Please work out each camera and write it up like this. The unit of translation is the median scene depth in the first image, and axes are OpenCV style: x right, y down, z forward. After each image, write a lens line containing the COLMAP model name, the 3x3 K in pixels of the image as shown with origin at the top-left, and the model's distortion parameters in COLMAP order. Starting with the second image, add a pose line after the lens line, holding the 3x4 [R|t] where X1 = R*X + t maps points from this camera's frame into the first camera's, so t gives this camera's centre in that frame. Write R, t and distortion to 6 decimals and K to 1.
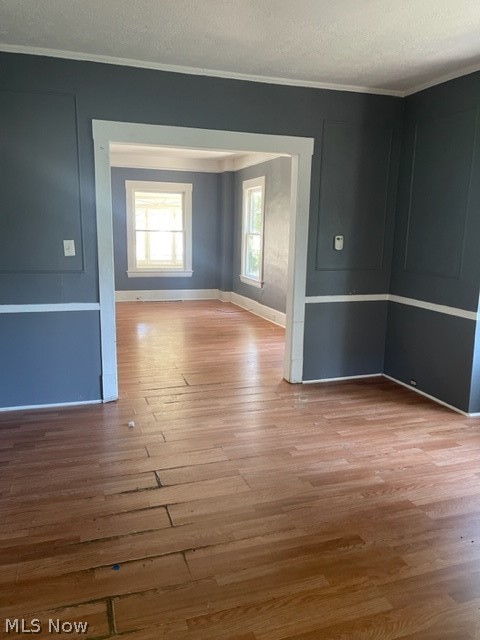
lens RADIAL K [[490.0, 0, 239.4], [0, 490.0, 319.6], [0, 0, 1]] dist [0.039524, -0.018110]
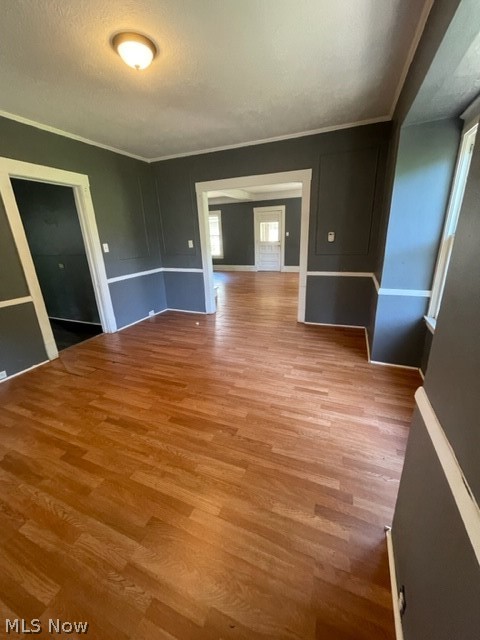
lens RADIAL K [[260.9, 0, 239.4], [0, 260.9, 320.1], [0, 0, 1]] dist [0.001875, -0.000015]
pose [[0.748066, 0.170258, -0.641412, 0.667869], [-0.073271, 0.981810, 0.175160, -0.027698], [0.659567, -0.084034, 0.746934, 0.212918]]
